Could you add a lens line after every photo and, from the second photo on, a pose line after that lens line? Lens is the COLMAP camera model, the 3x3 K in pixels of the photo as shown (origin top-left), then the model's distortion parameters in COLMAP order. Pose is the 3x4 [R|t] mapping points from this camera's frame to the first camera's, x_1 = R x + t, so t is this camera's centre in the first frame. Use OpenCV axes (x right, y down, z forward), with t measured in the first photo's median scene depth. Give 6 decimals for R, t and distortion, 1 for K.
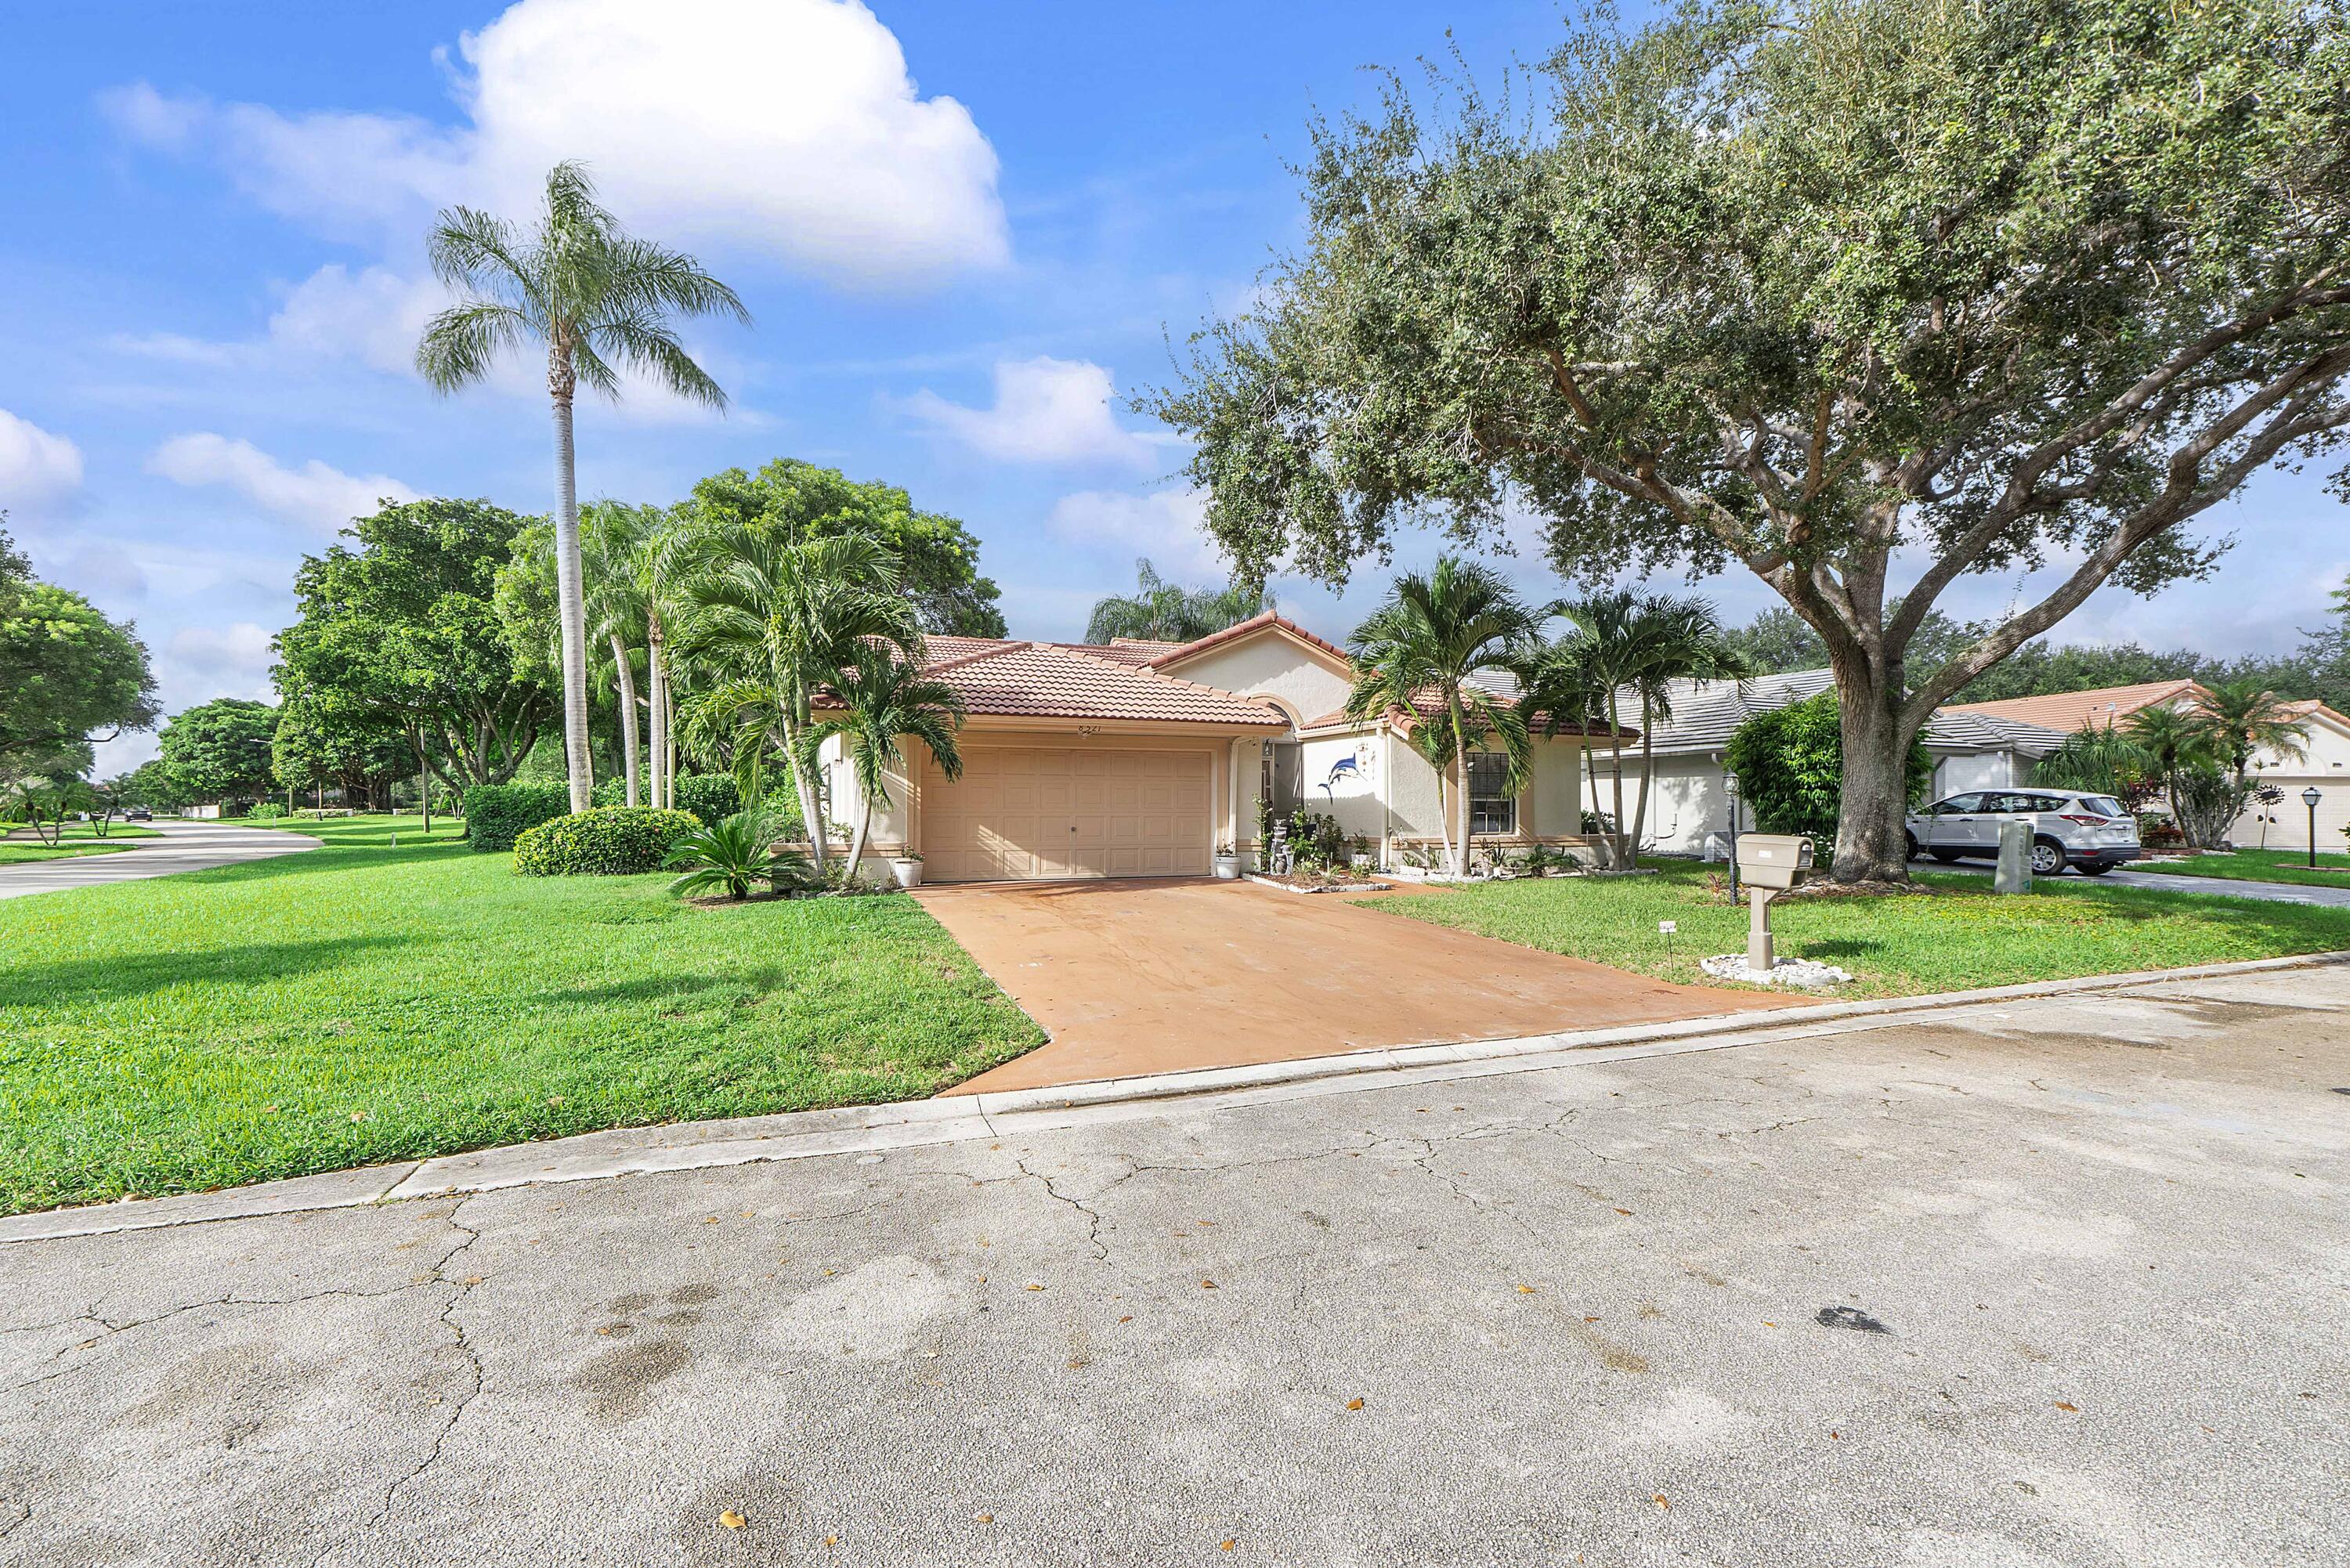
lens RADIAL K [[1002.4, 0, 1189.4], [0, 1002.4, 789.1], [0, 0, 1]] dist [0.000371, -0.000470]
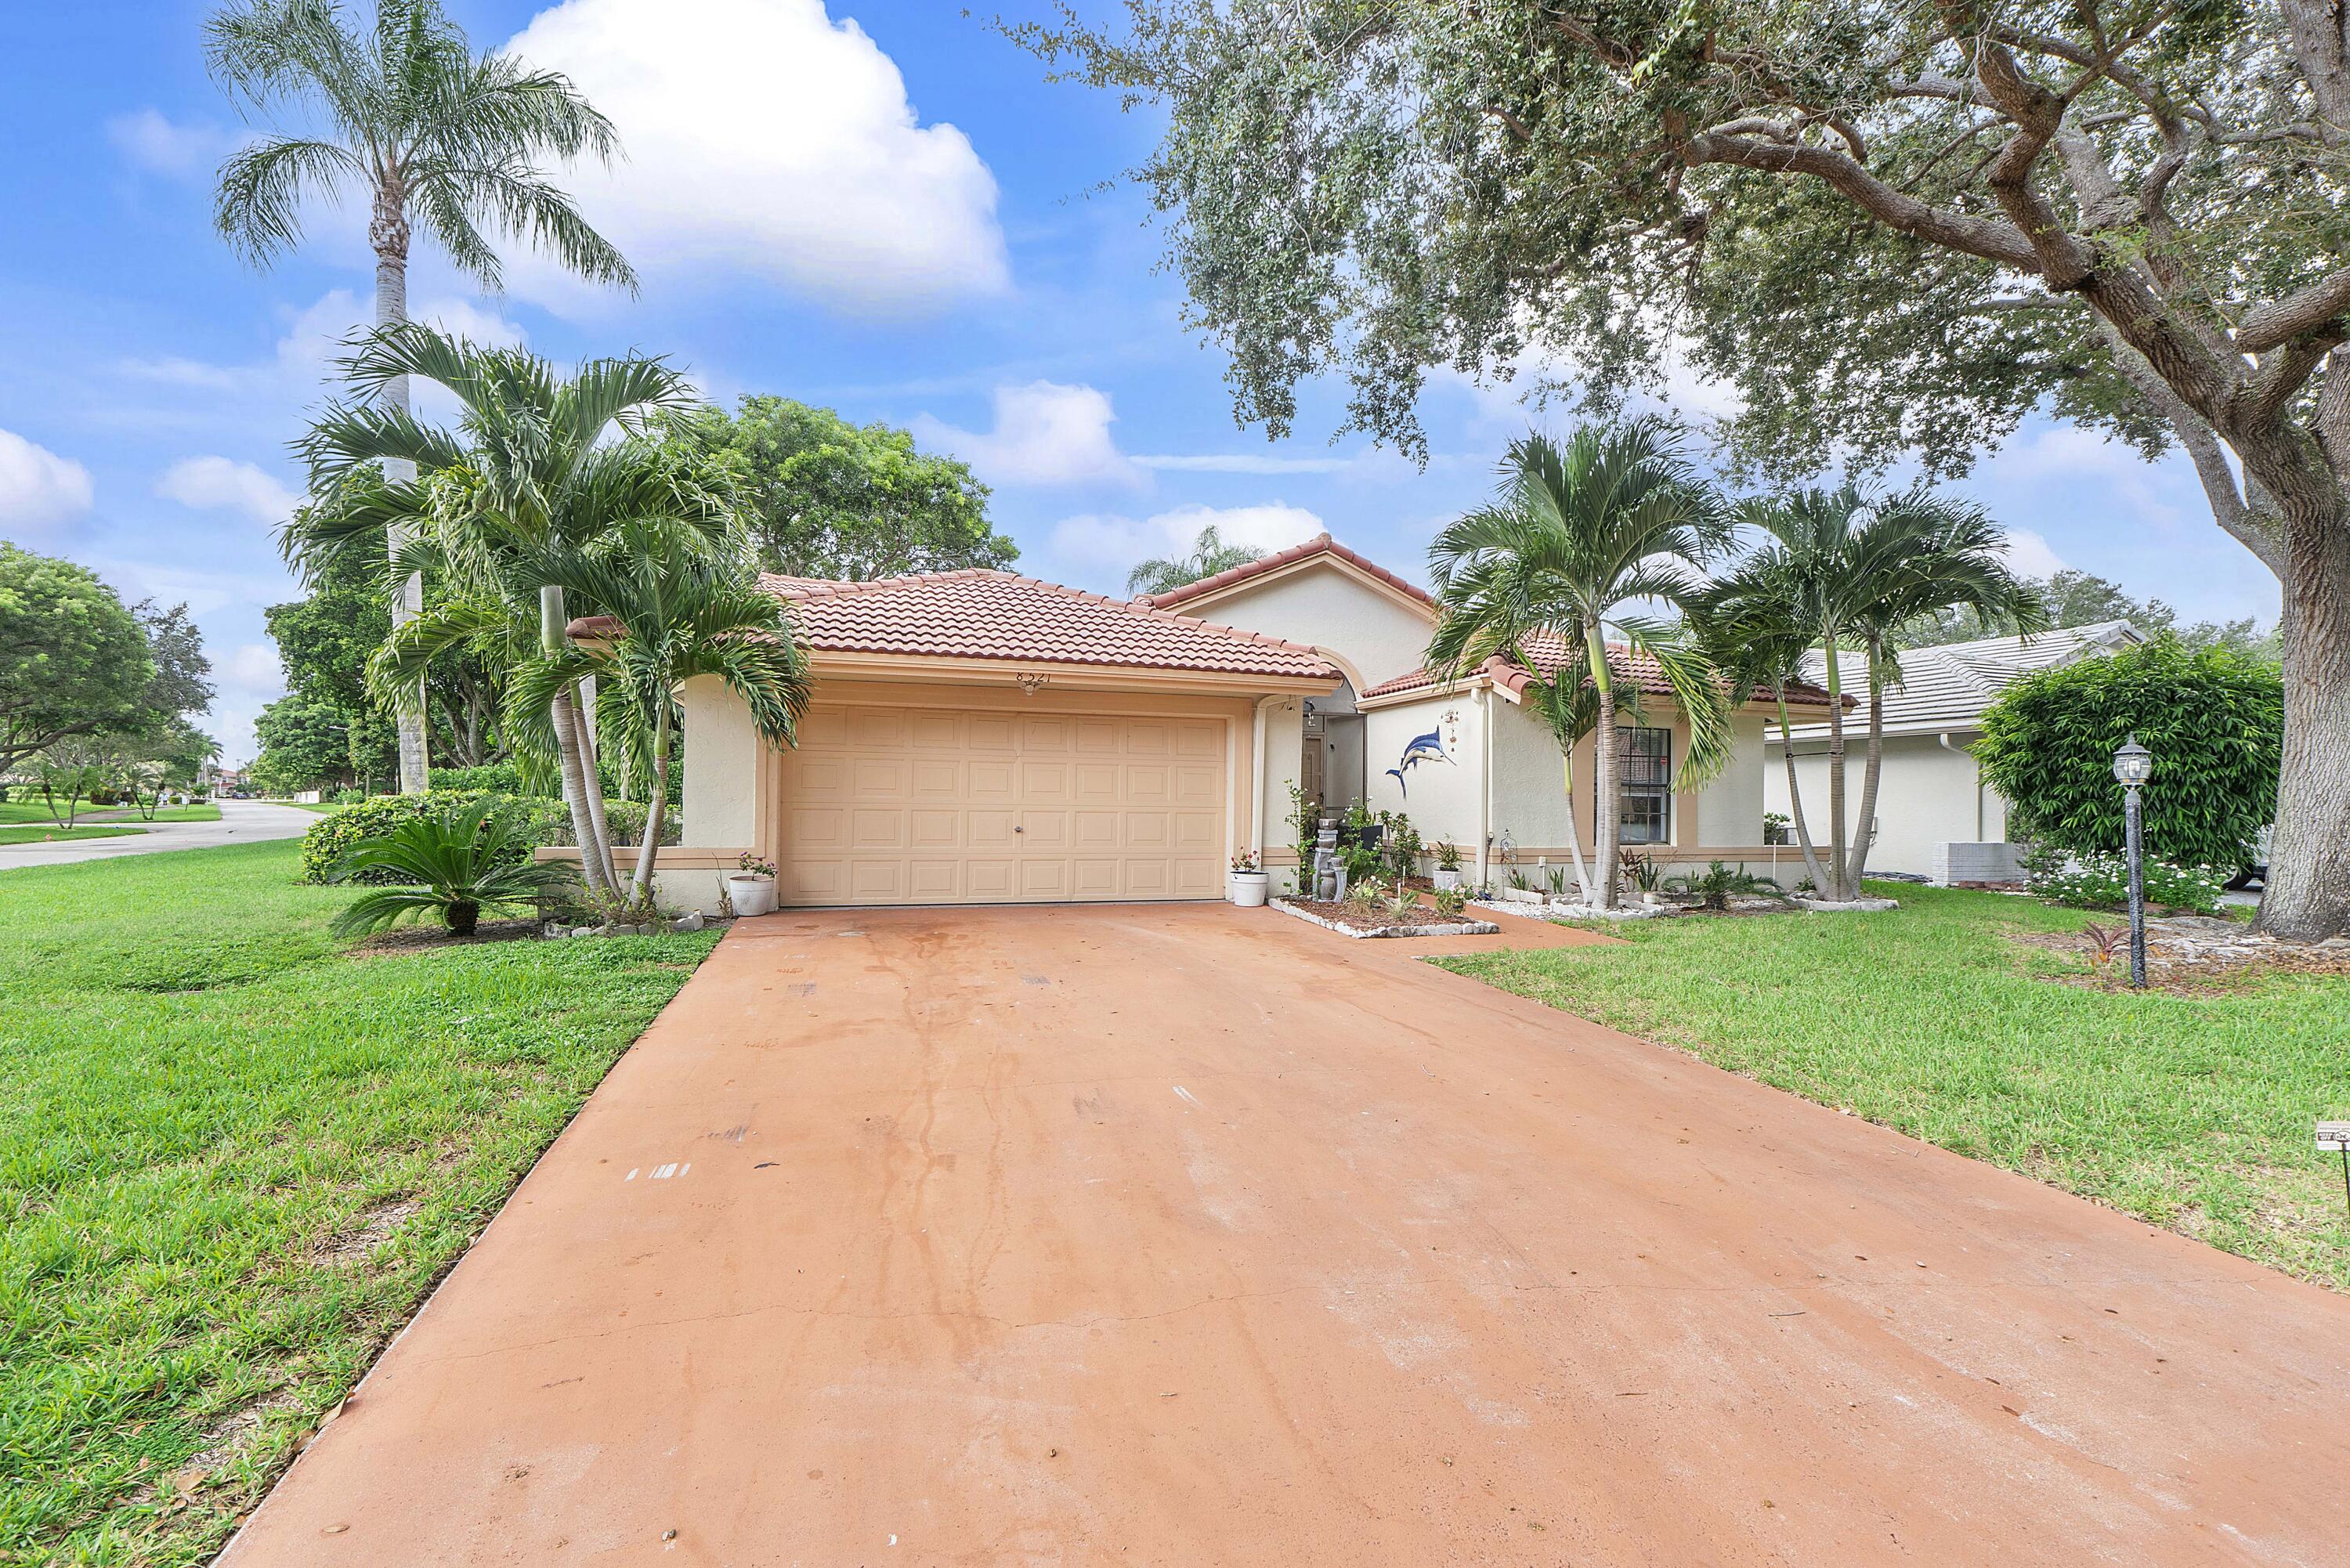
lens RADIAL K [[1002.4, 0, 1174.8], [0, 1002.4, 781.9], [0, 0, 1]] dist [0.000371, -0.000470]
pose [[0.996516, 0.009051, -0.082908, 0.039899], [-0.009239, 0.999956, -0.001878, 0.006819], [0.082887, 0.002637, 0.996555, 0.289641]]
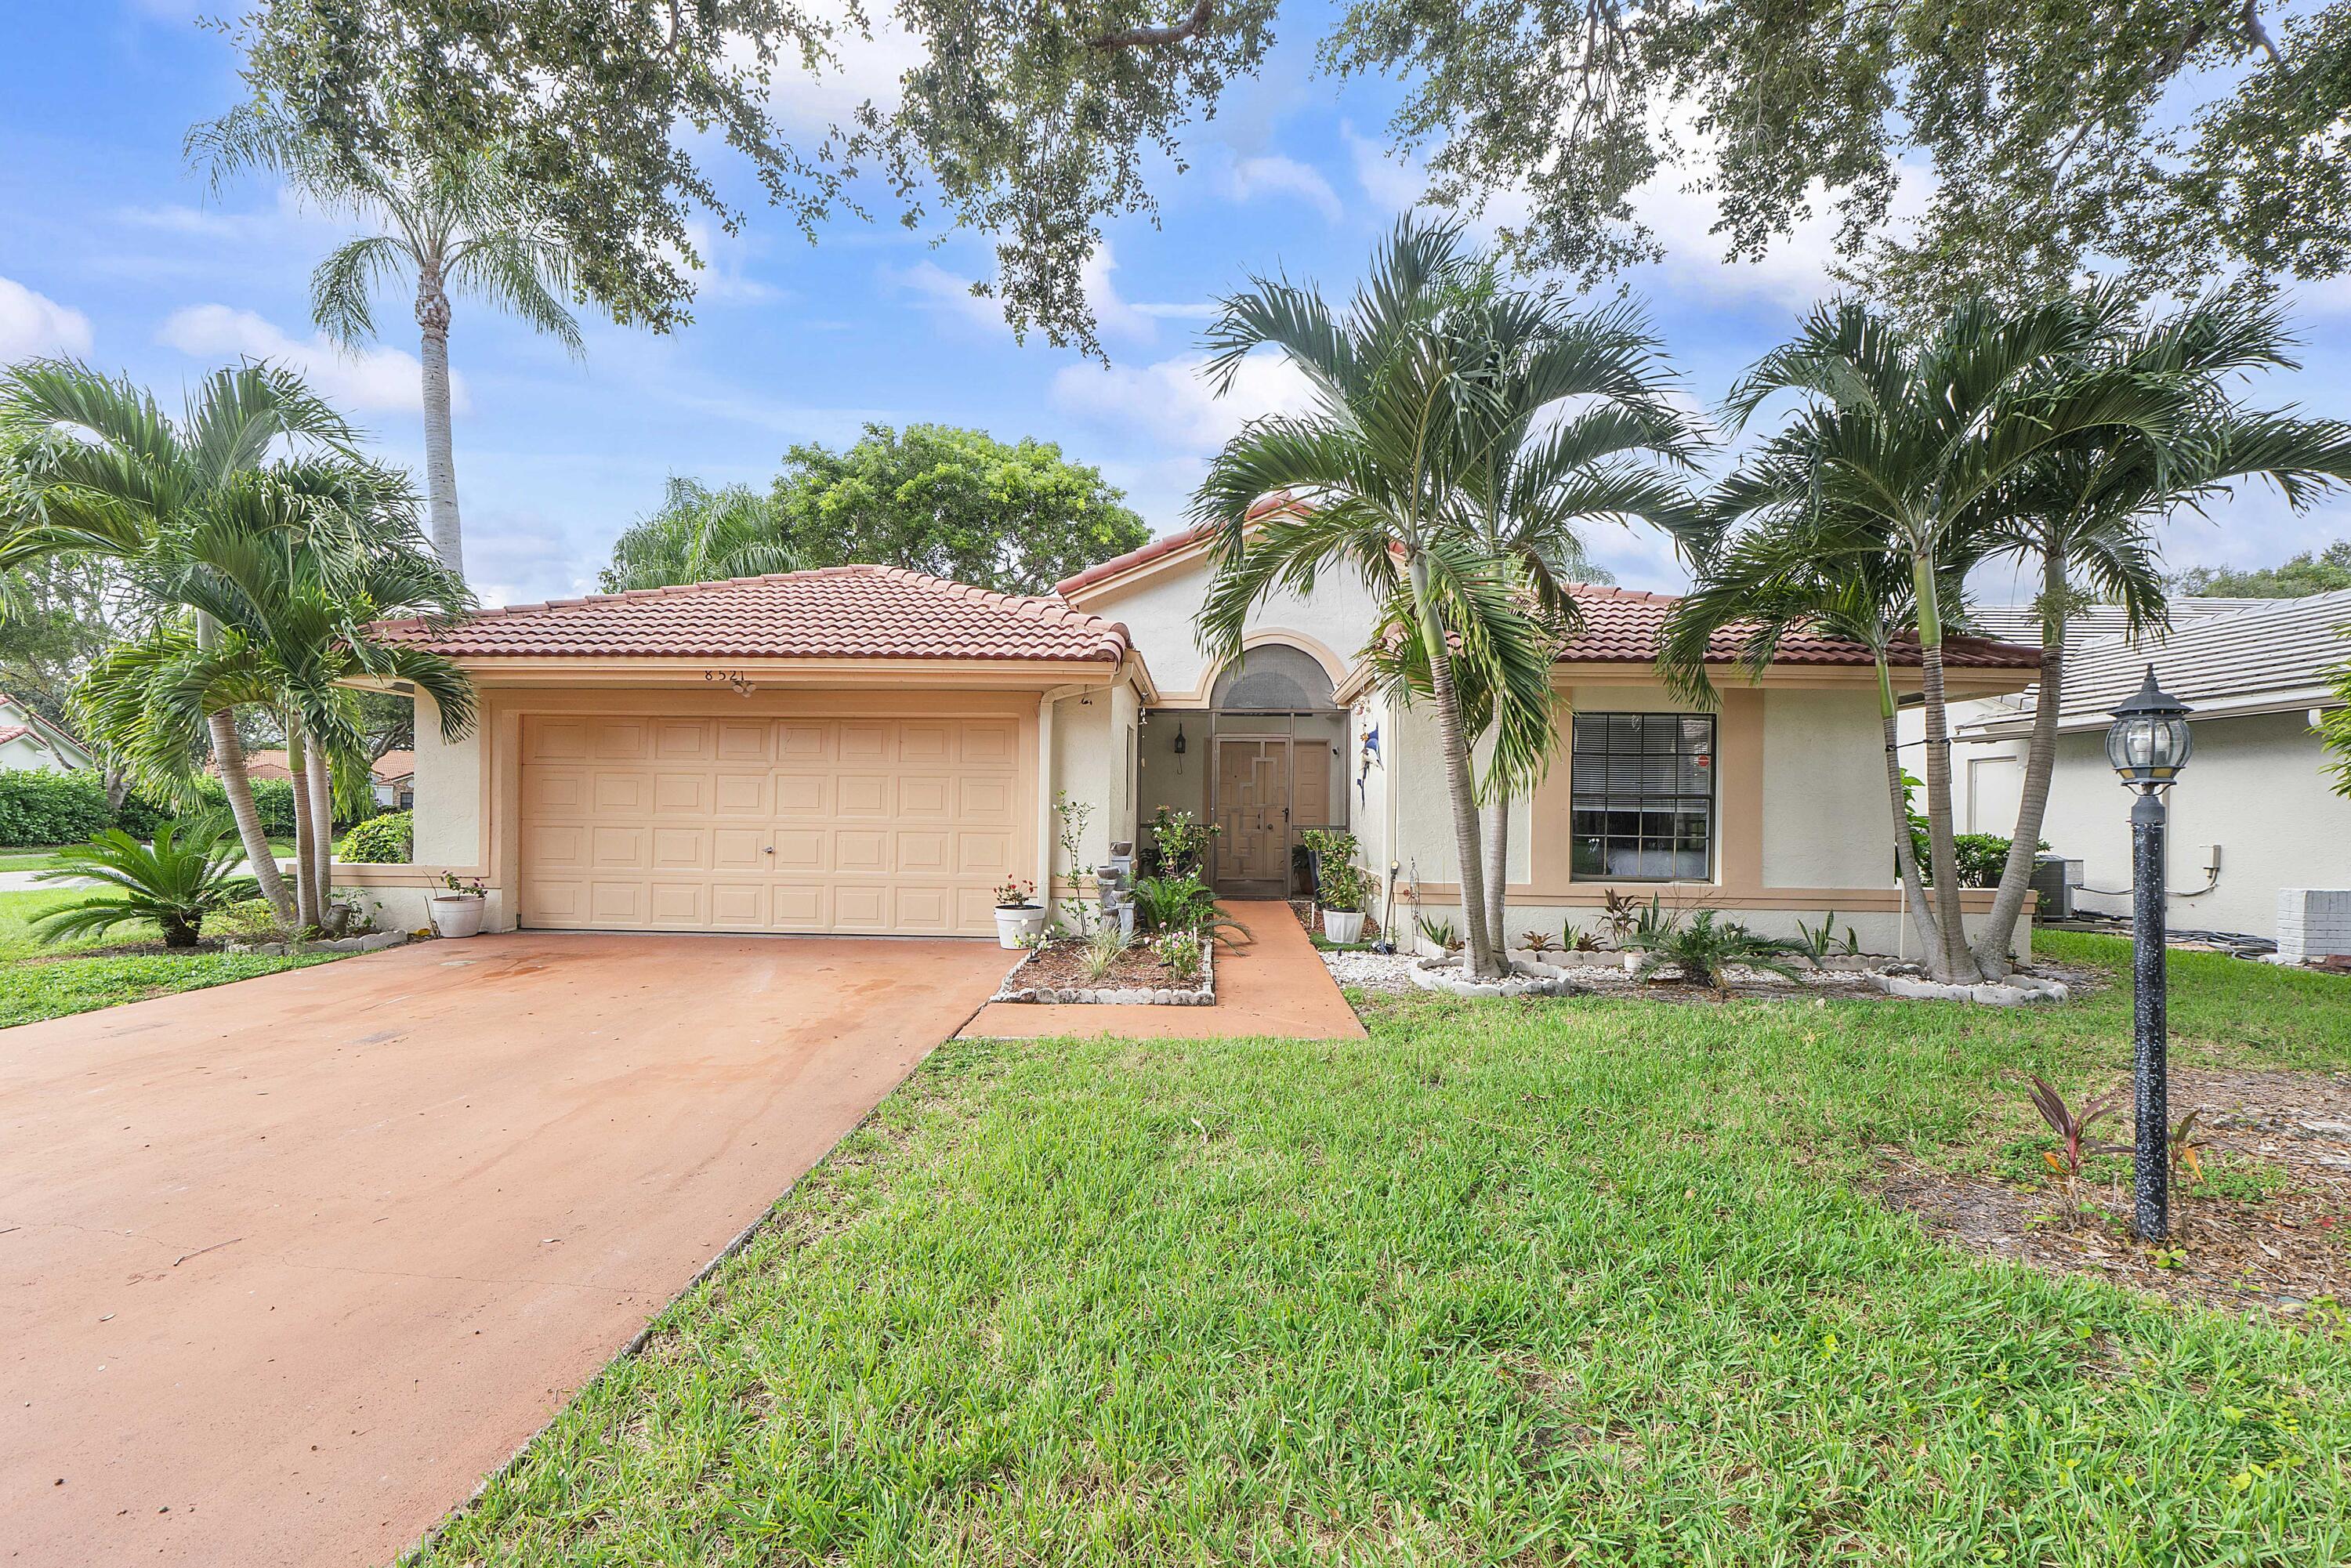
lens RADIAL K [[1002.9, 0, 1166.5], [0, 1002.9, 808.5], [0, 0, 1]] dist [0.000371, -0.000470]
pose [[0.909387, 0.007725, -0.415880, 0.302710], [-0.003808, 0.999940, 0.010248, 0.006743], [0.415935, -0.007735, 0.909362, 0.483000]]
